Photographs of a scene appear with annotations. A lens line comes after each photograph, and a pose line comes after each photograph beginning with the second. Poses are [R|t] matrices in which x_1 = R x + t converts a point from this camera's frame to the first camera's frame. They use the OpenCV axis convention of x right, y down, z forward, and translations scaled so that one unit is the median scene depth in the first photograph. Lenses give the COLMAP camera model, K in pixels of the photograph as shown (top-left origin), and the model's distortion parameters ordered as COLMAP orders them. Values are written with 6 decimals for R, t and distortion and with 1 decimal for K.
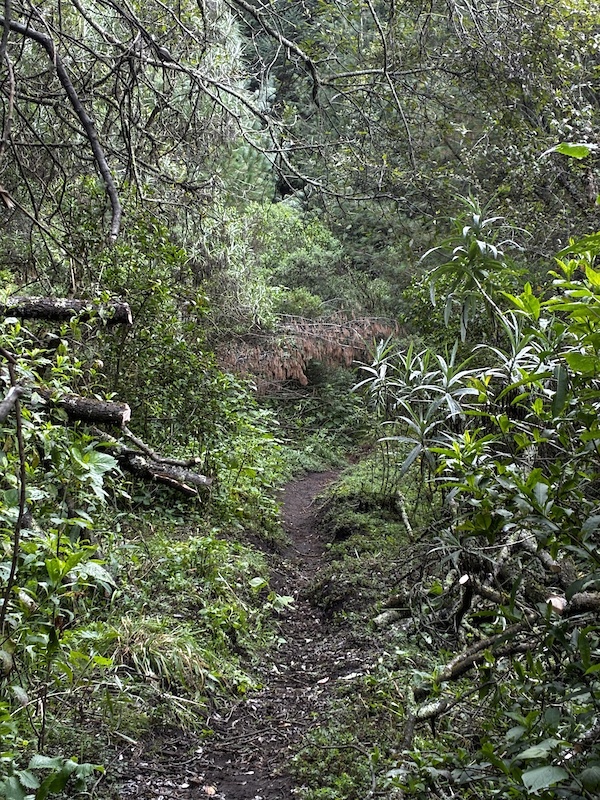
lens RADIAL K [[1493.7, 0, 300.1], [0, 1493.7, 400.0], [0, 0, 1]] dist [0.023119, 0.000000]
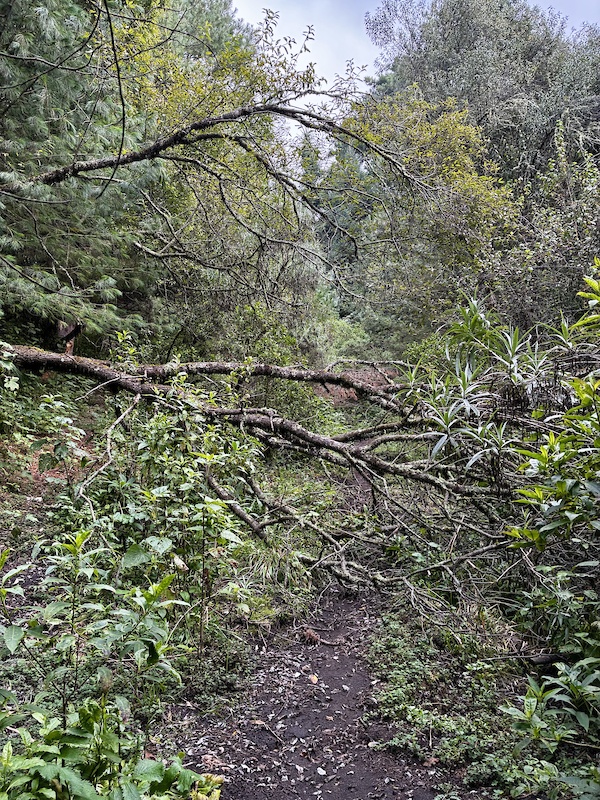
lens RADIAL K [[607.7, 0, 294.2], [0, 607.7, 400.2], [0, 0, 1]] dist [0.034111, -0.057565]
pose [[0.994219, -0.049402, -0.095327, -0.002958], [0.048277, 0.998735, -0.014074, -0.003210], [0.095902, 0.009391, 0.995346, 0.147208]]
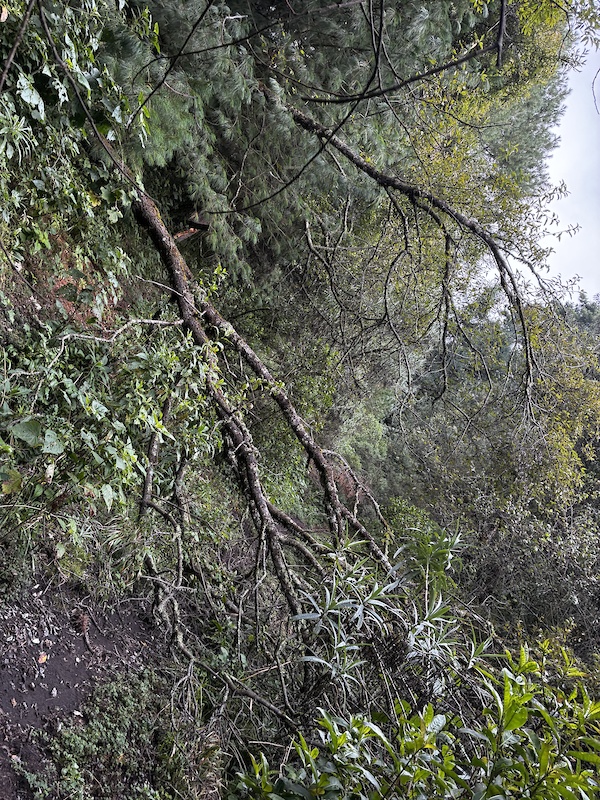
lens RADIAL K [[607.7, 0, 301.9], [0, 607.7, 398.9], [0, 0, 1]] dist [0.034111, -0.057565]
pose [[0.659467, 0.740353, -0.130310, -0.001828], [-0.750694, 0.657697, -0.062392, -0.017661], [0.039512, 0.138968, 0.989508, 0.153750]]
